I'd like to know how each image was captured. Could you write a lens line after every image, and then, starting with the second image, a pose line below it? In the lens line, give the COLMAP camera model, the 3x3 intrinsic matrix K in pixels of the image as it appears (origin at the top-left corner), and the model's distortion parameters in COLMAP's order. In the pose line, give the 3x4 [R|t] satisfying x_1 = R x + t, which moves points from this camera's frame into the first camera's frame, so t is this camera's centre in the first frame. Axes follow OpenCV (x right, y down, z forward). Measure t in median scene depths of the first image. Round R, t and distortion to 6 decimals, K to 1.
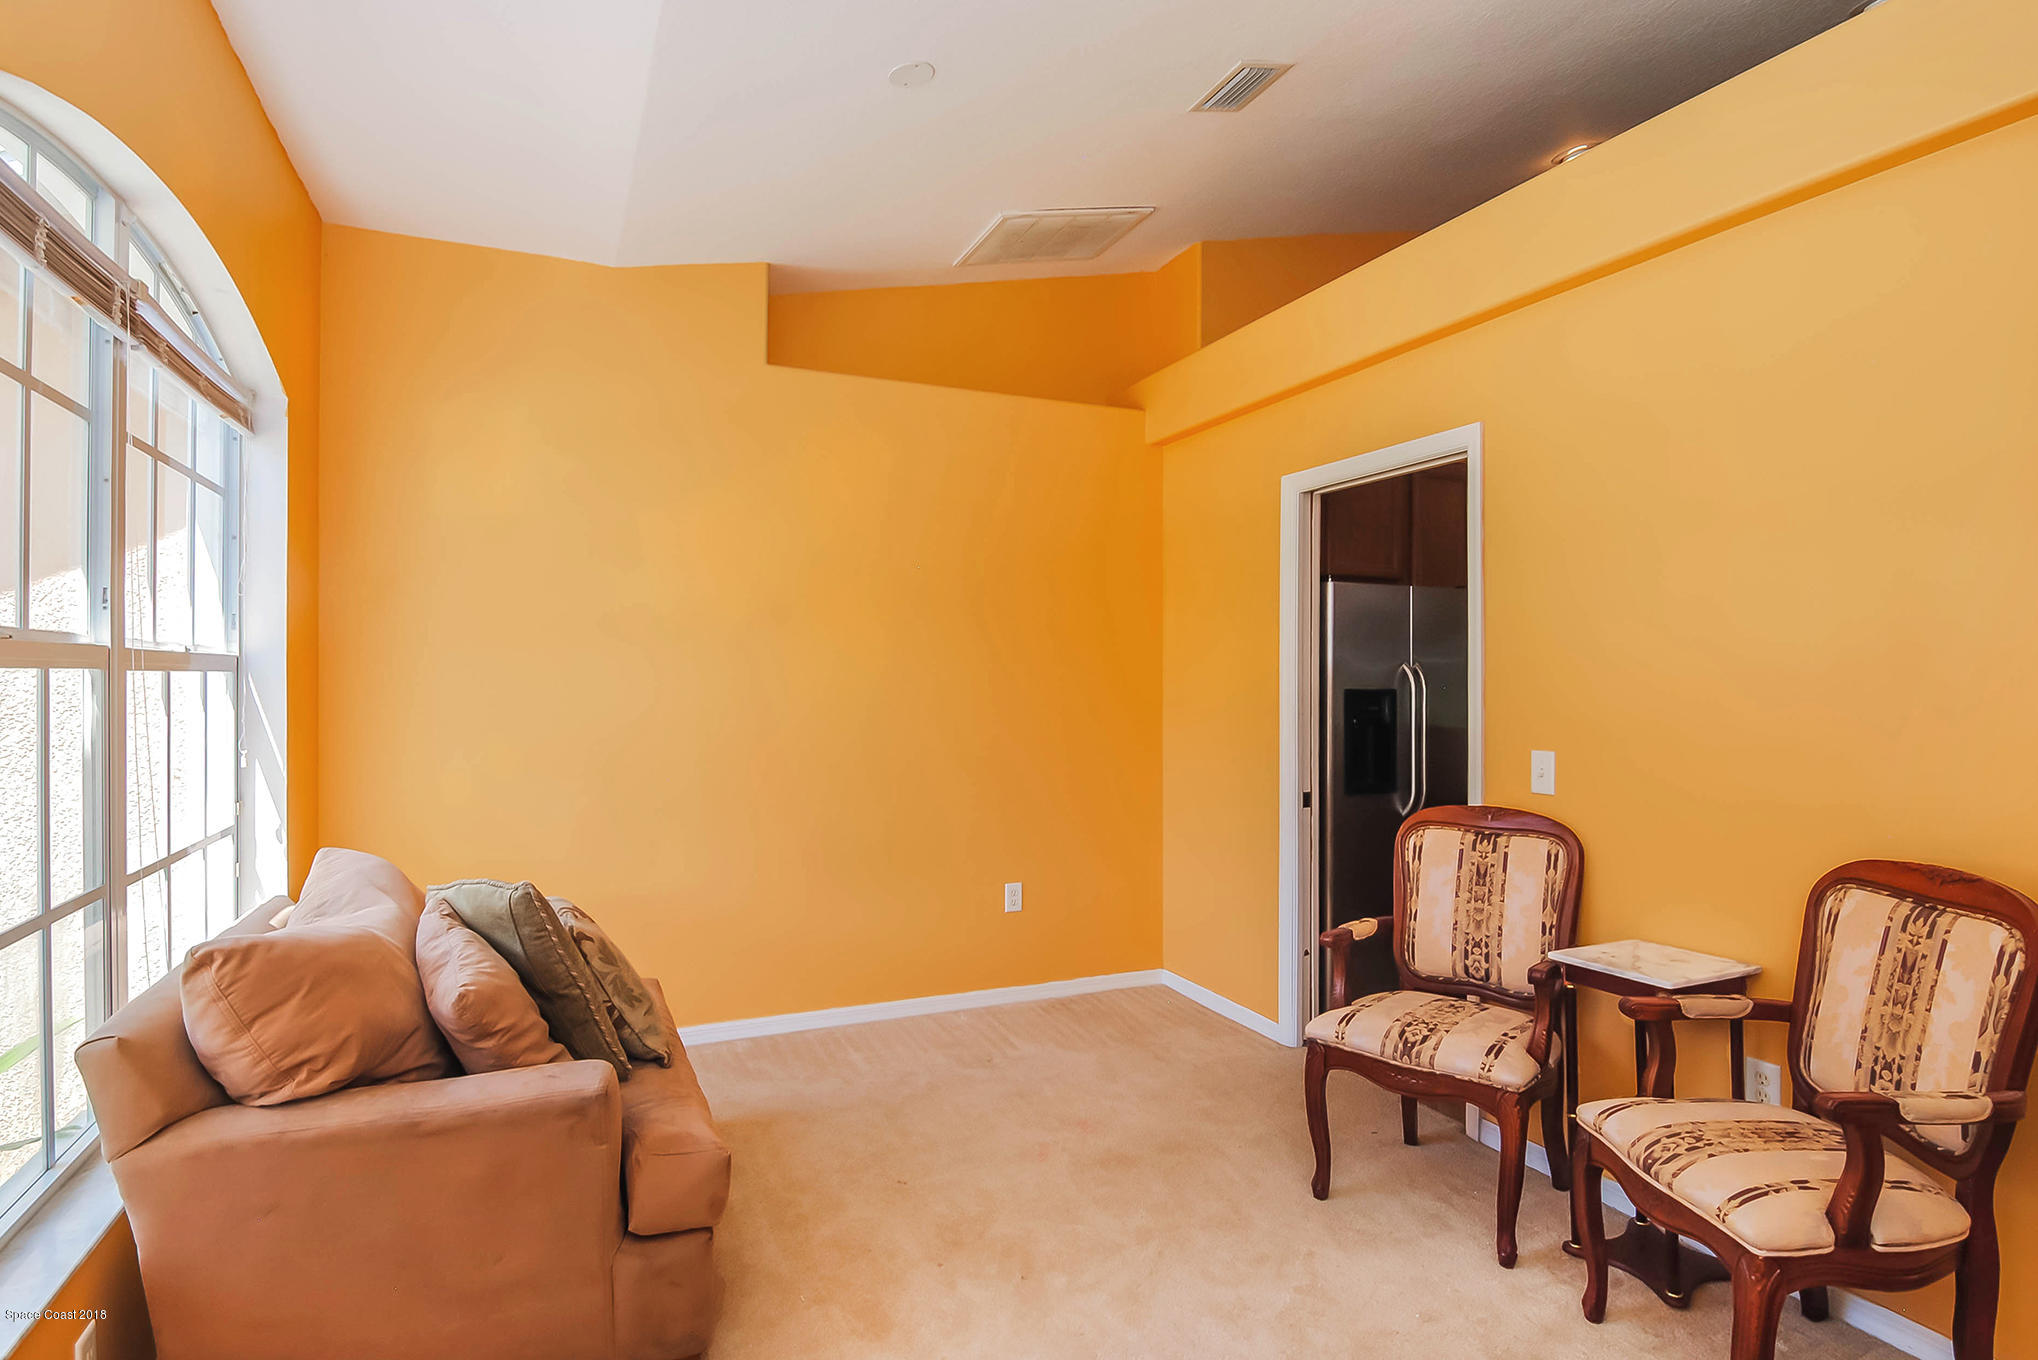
lens RADIAL K [[1037.8, 0, 1029.9], [0, 1037.8, 683.5], [0, 0, 1]] dist [0.000316, 0.000071]
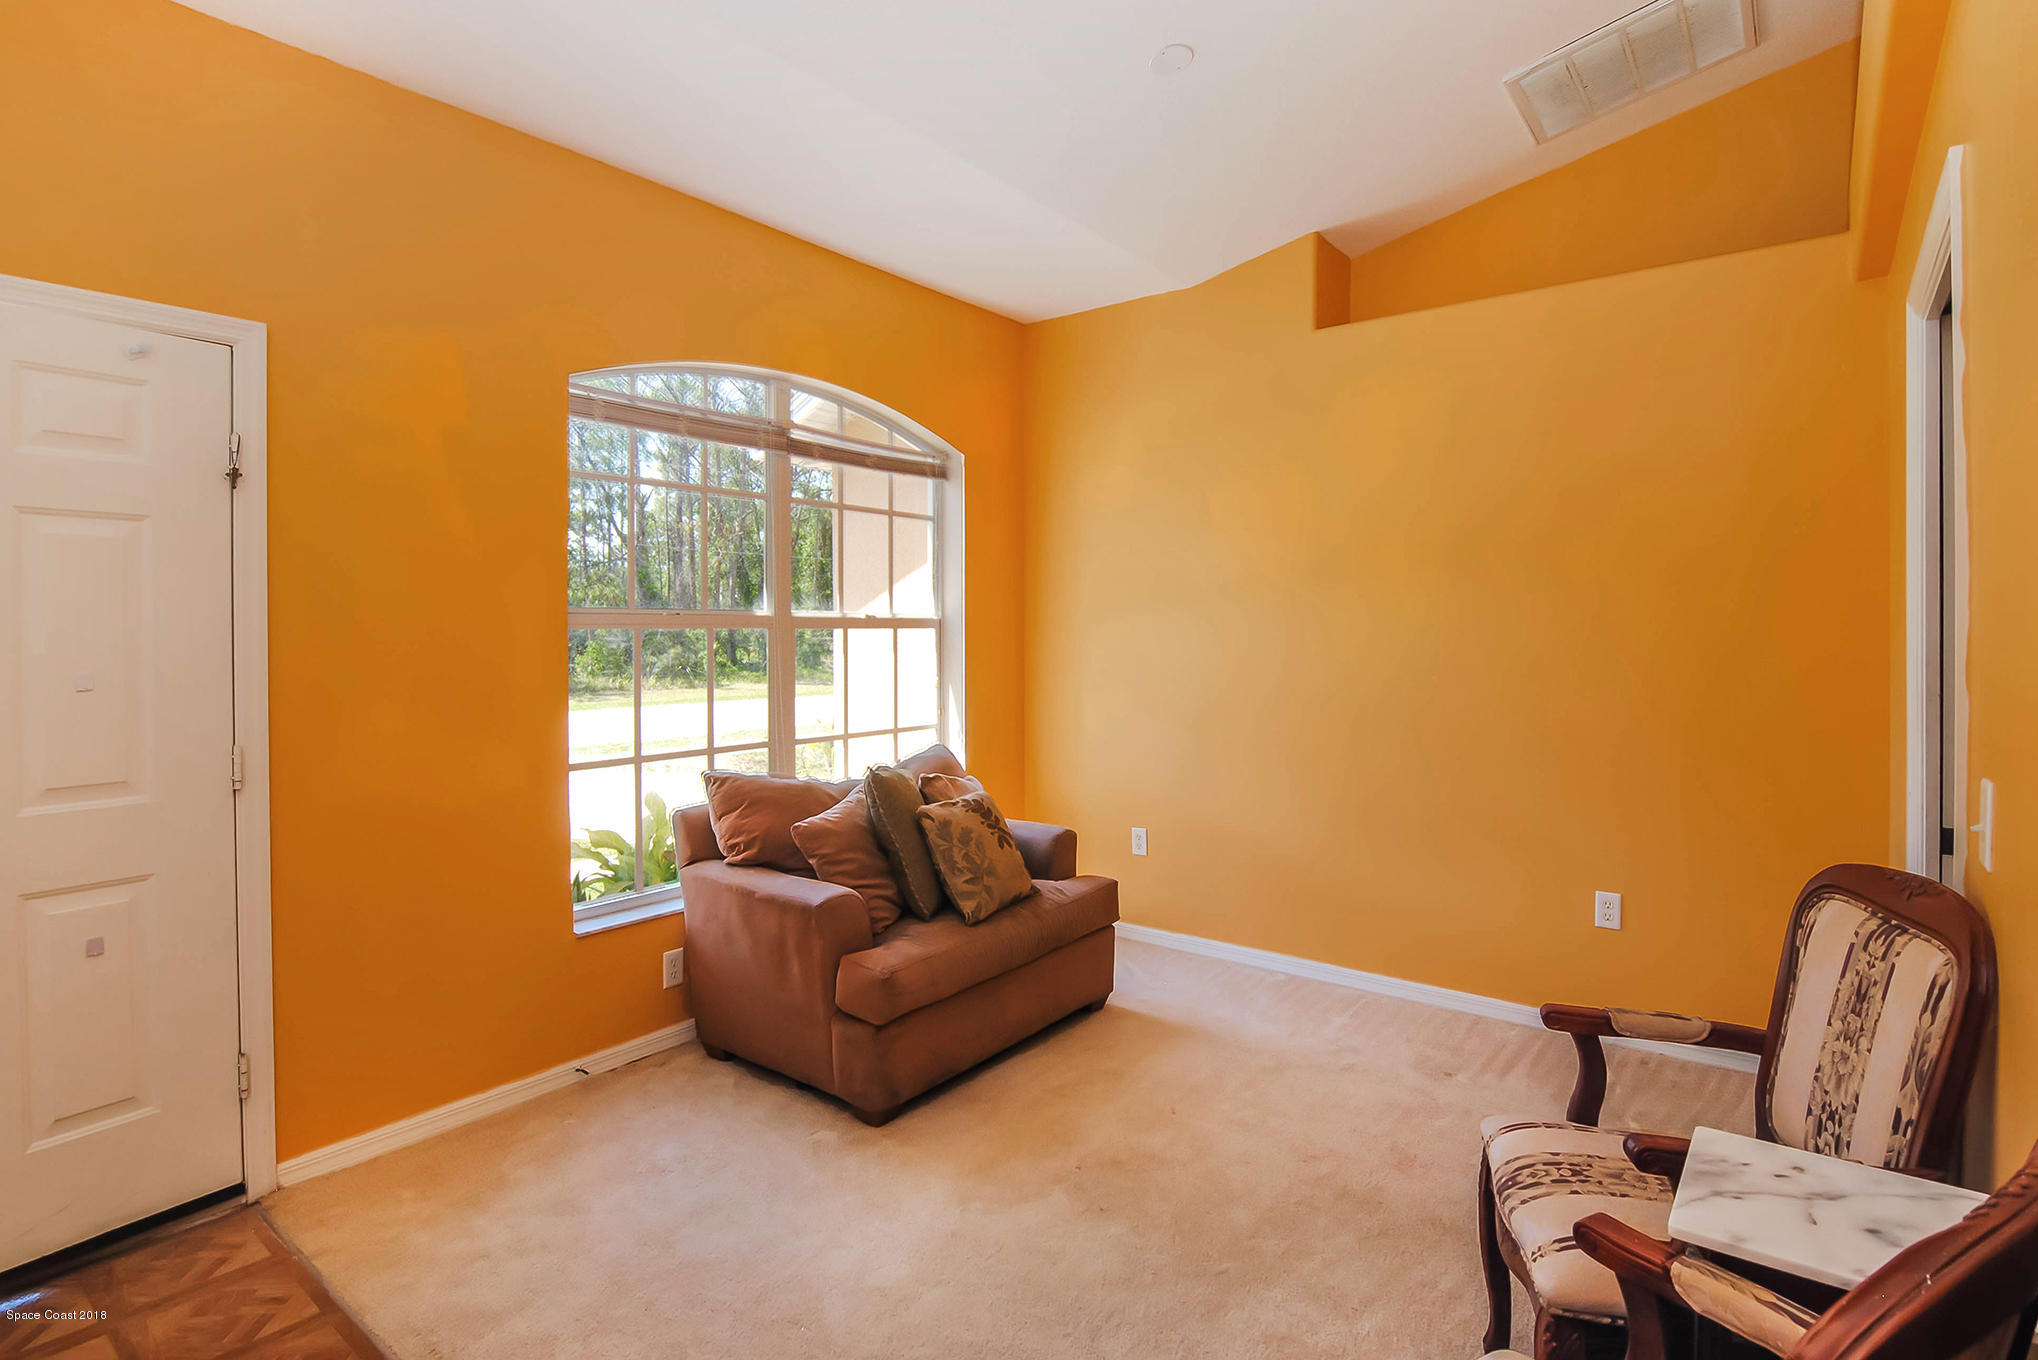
lens RADIAL K [[1037.8, 0, 1029.9], [0, 1037.8, 683.5], [0, 0, 1]] dist [0.000316, 0.000071]
pose [[0.466715, 0.037536, -0.883611, 0.736338], [0.002410, 0.999041, 0.043712, -0.002268], [0.884404, -0.022530, 0.466177, 0.389834]]
